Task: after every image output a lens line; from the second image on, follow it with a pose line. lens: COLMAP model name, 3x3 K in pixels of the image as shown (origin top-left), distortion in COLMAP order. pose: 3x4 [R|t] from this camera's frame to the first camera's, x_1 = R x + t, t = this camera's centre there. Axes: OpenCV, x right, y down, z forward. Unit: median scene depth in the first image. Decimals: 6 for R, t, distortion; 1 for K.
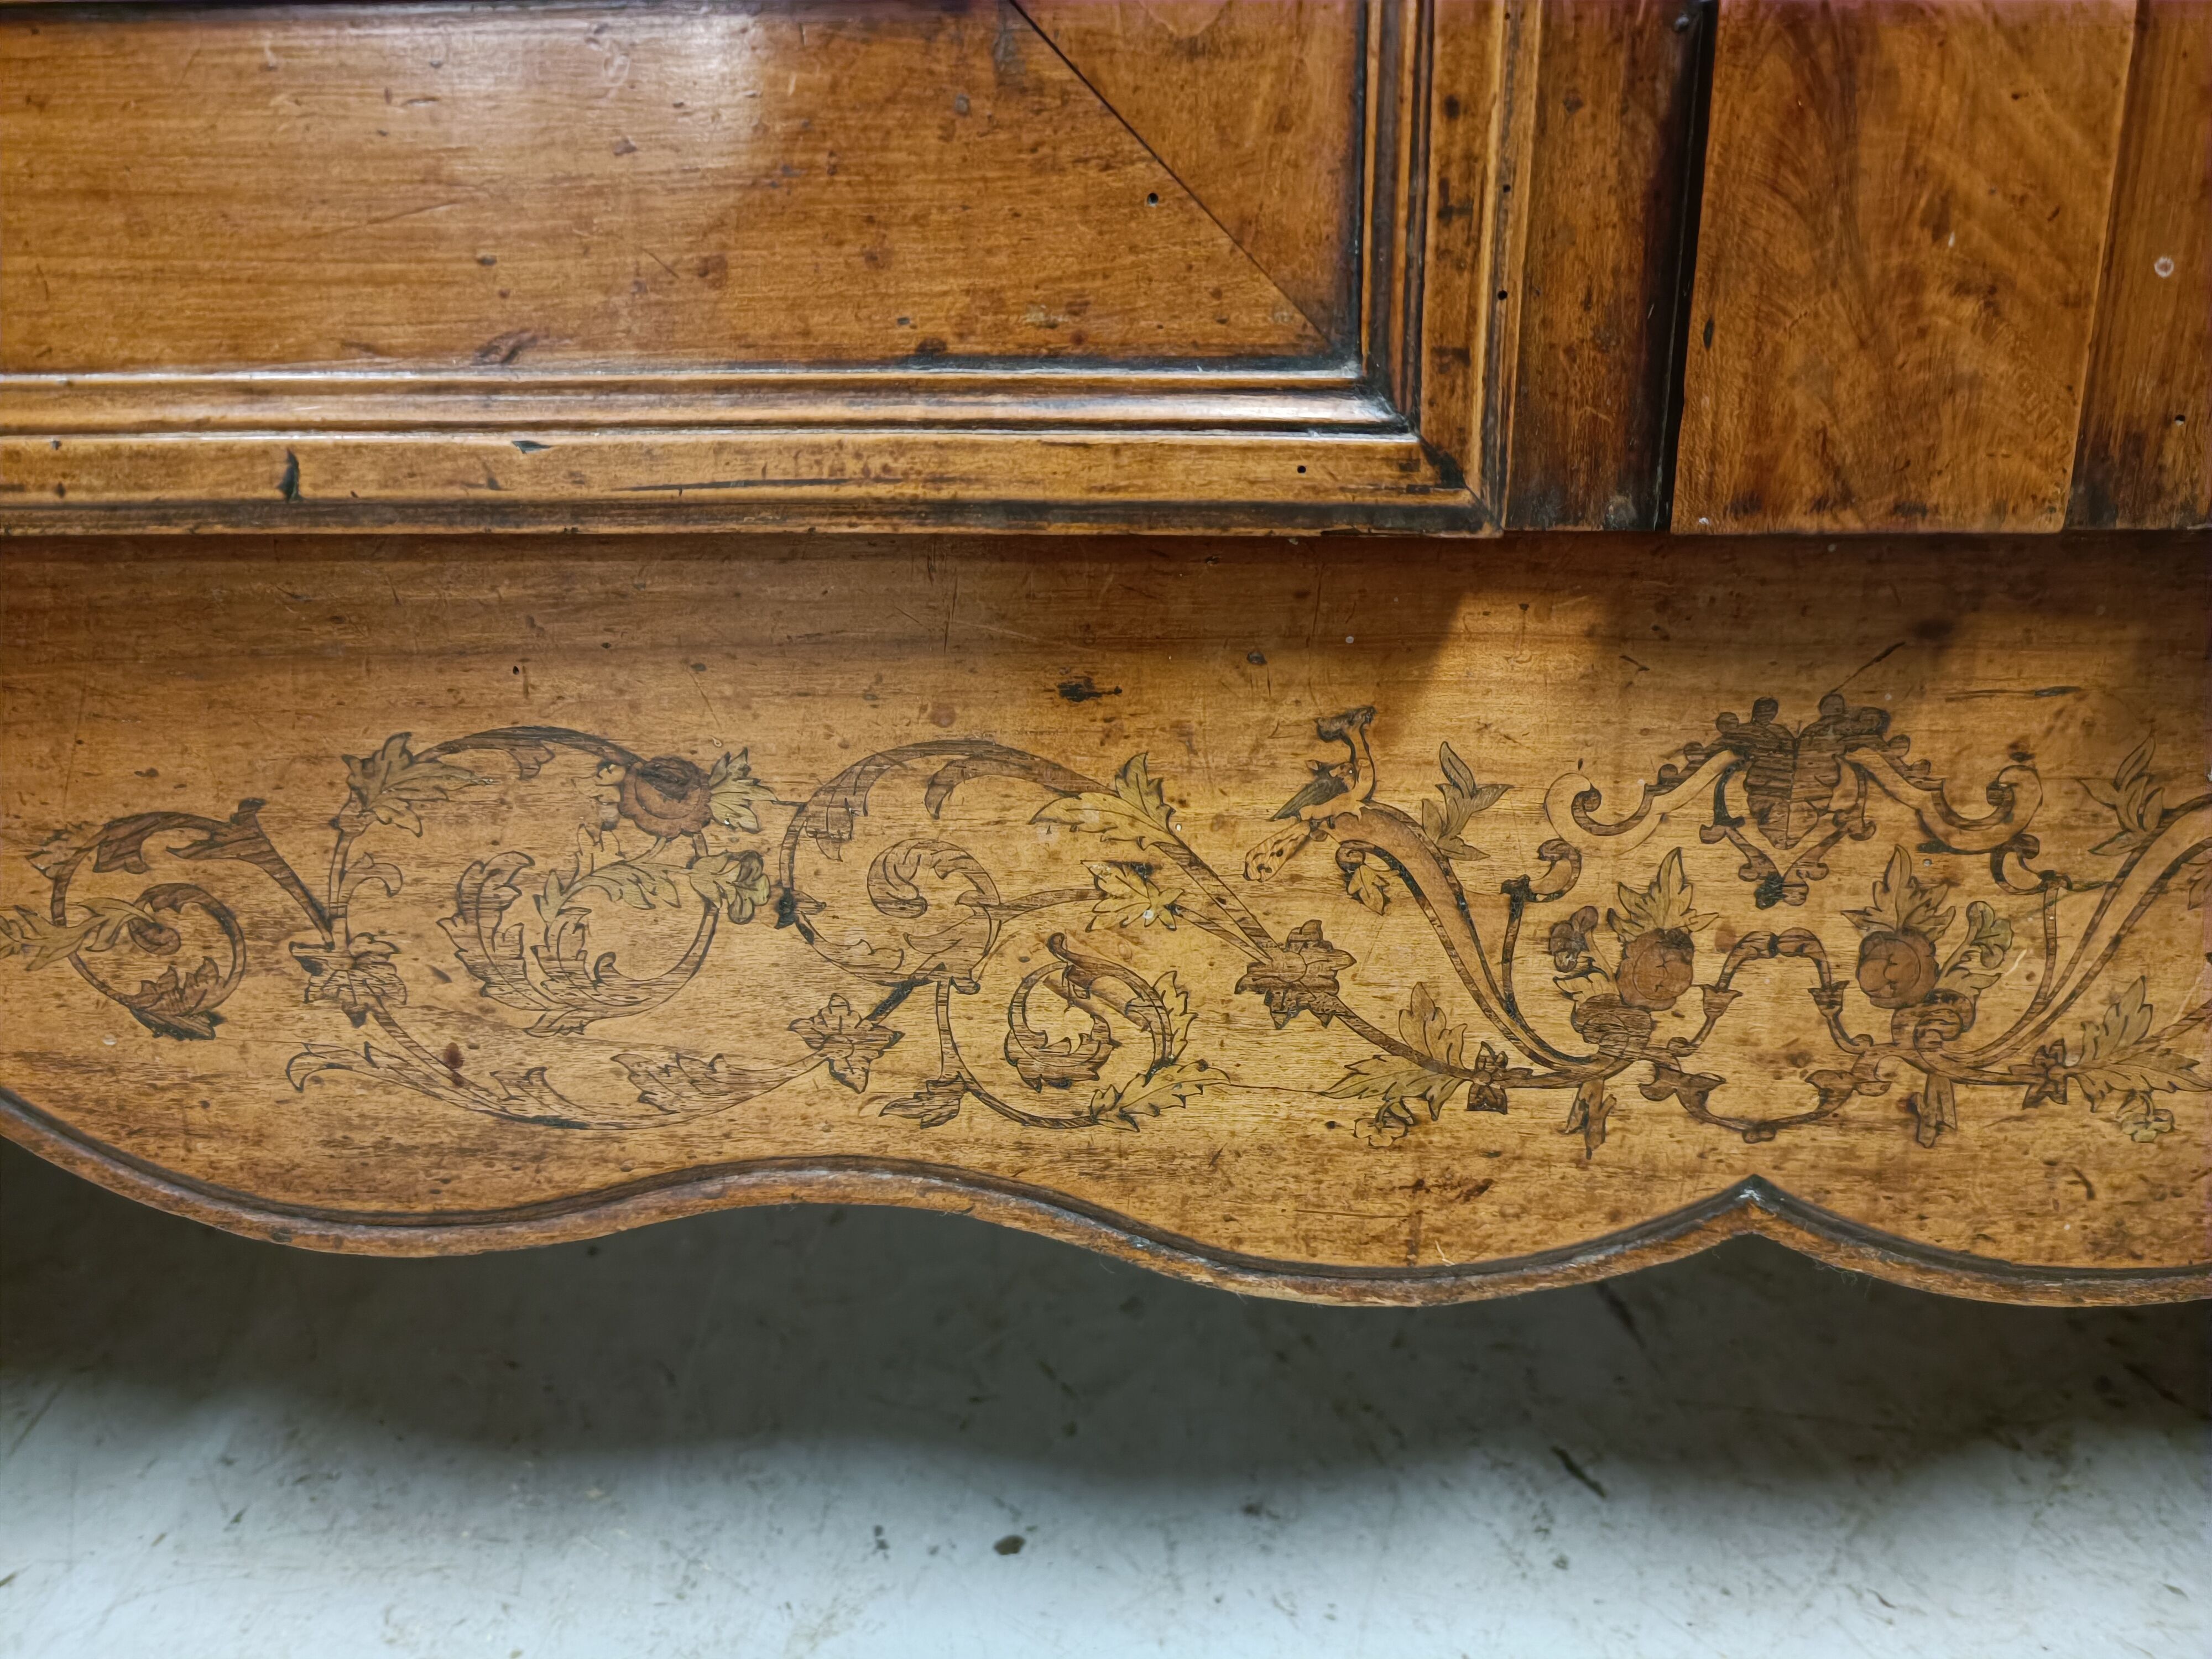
lens RADIAL K [[1561.6, 0, 1106.0], [0, 1561.6, 829.5], [0, 0, 1]] dist [0.053481, -0.099529]
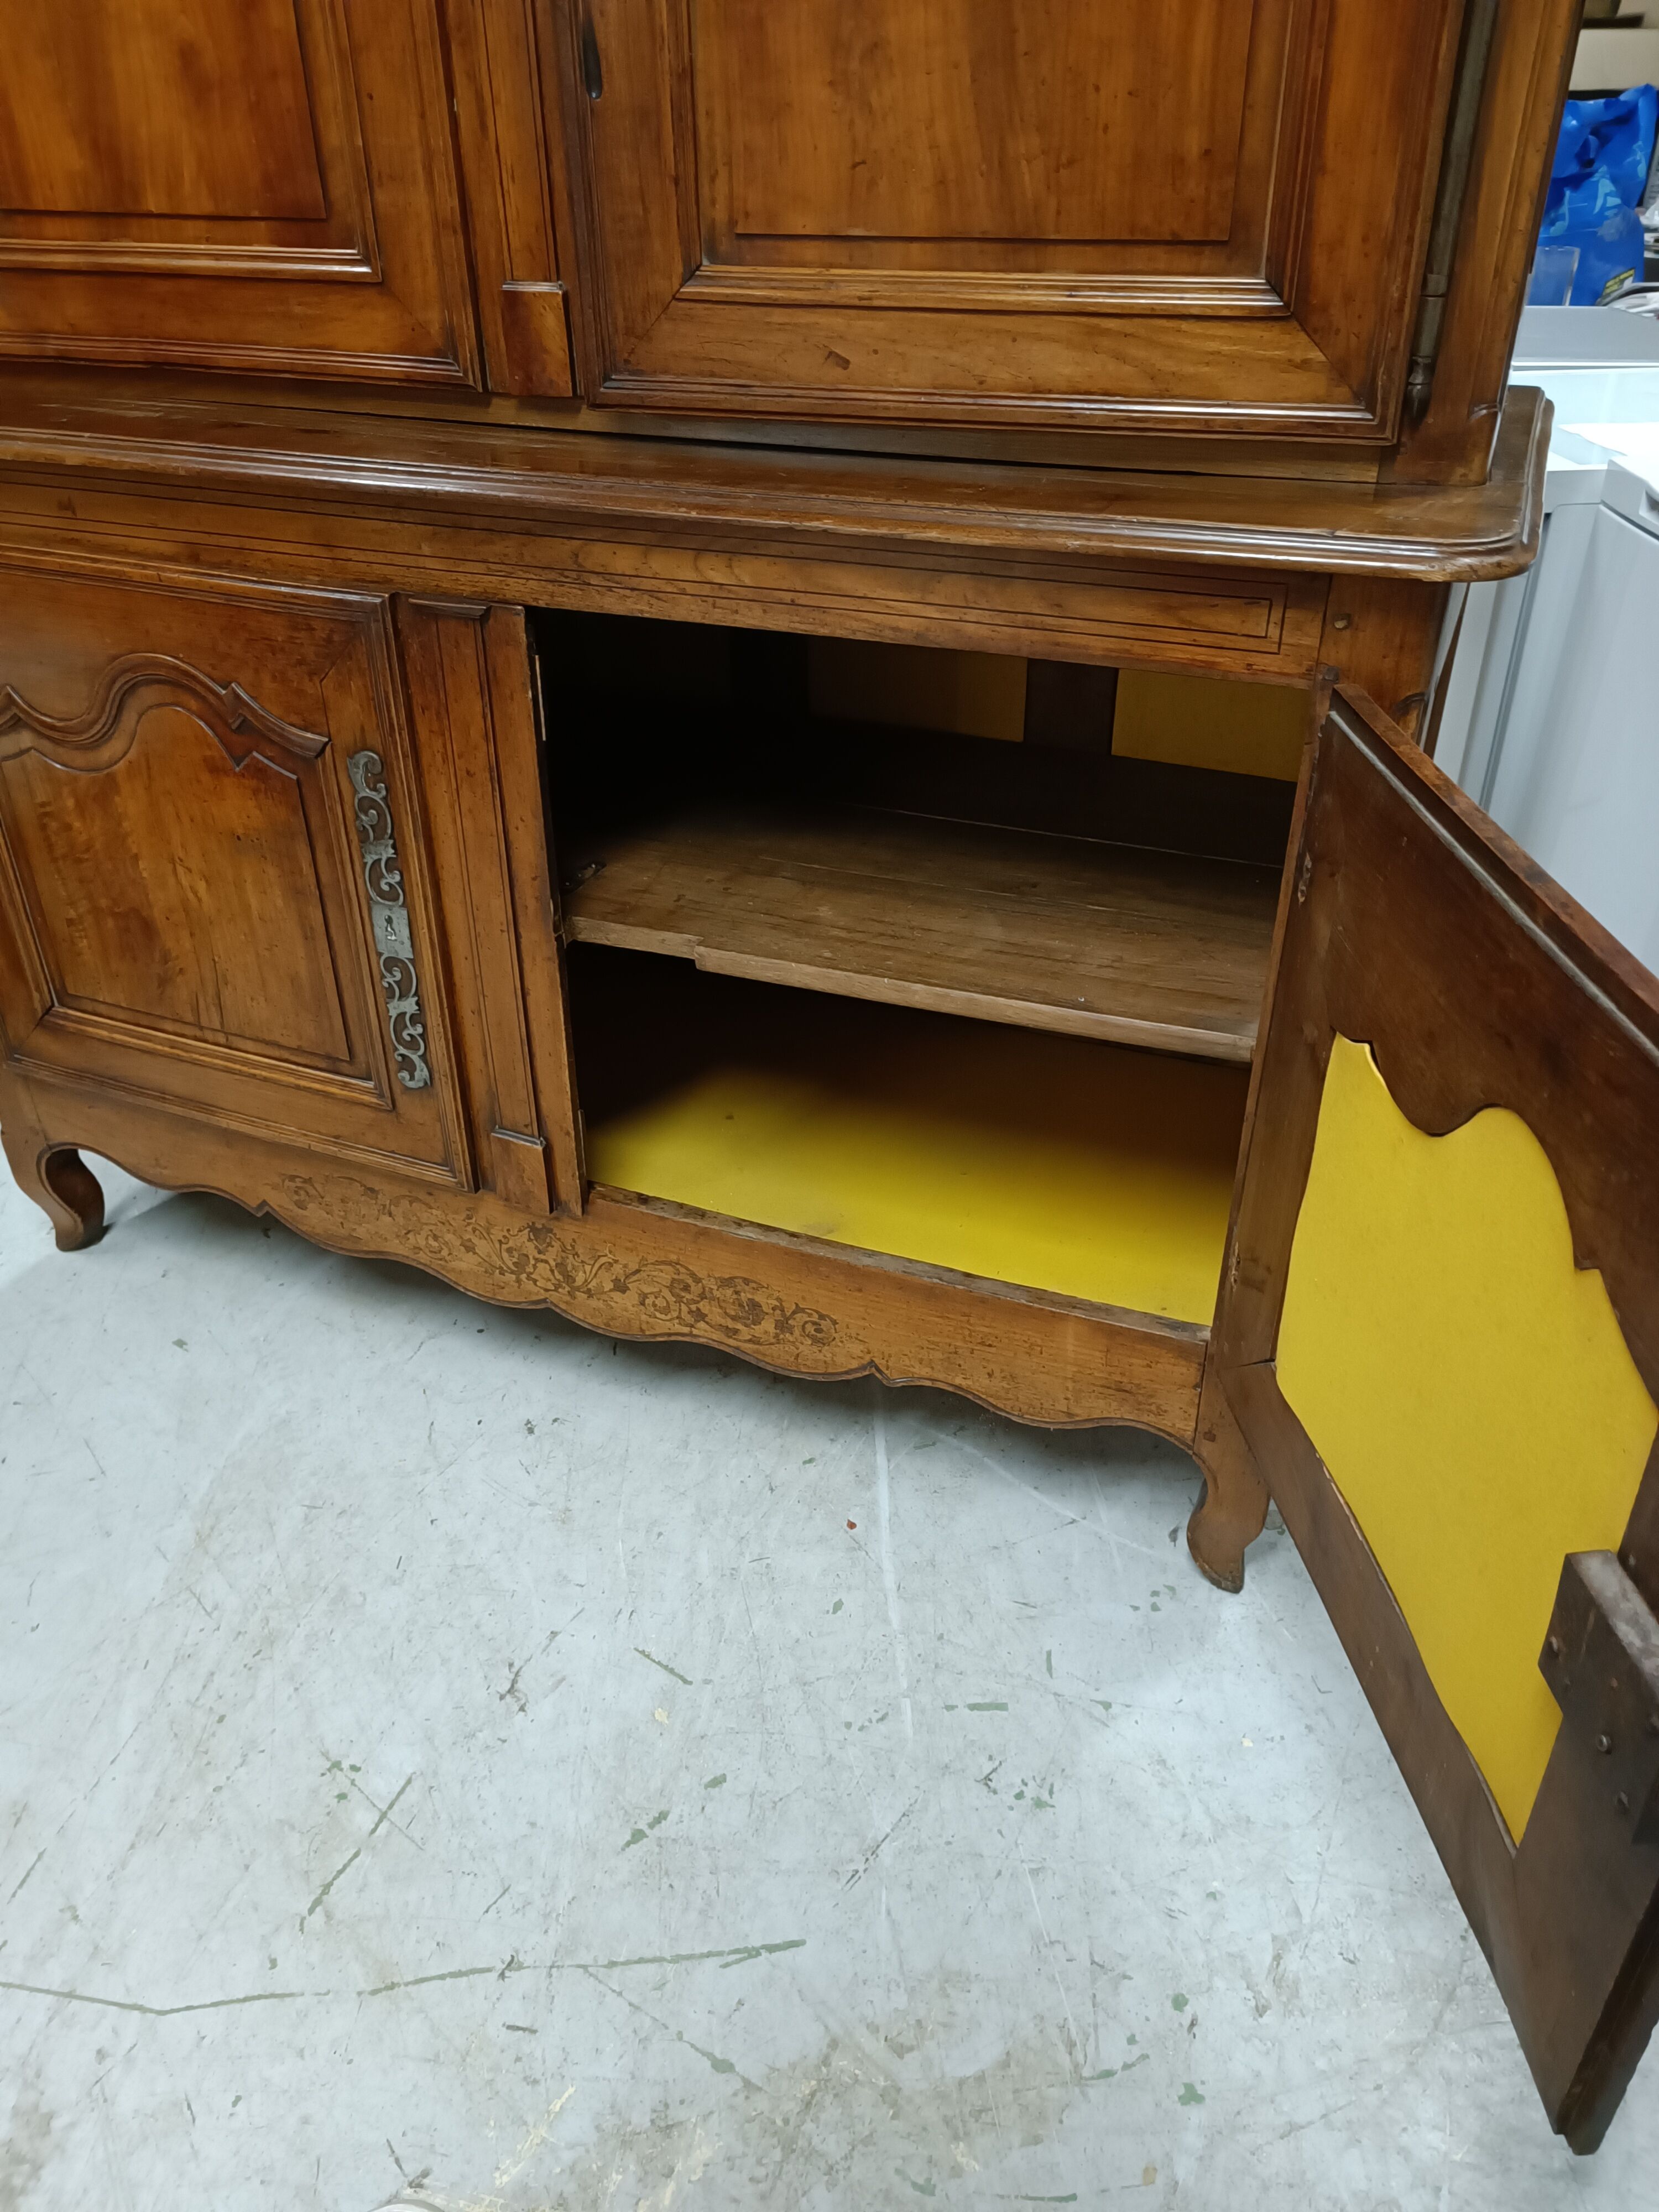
lens RADIAL K [[1604.2, 0, 829.5], [0, 1604.2, 1106.0], [0, 0, 1]] dist [0.096249, -0.116914]
pose [[0.930521, 0.202721, -0.305017, 3.017161], [-0.113166, 0.951231, 0.286971, -2.208612], [0.348317, -0.232515, 0.908082, -3.708426]]
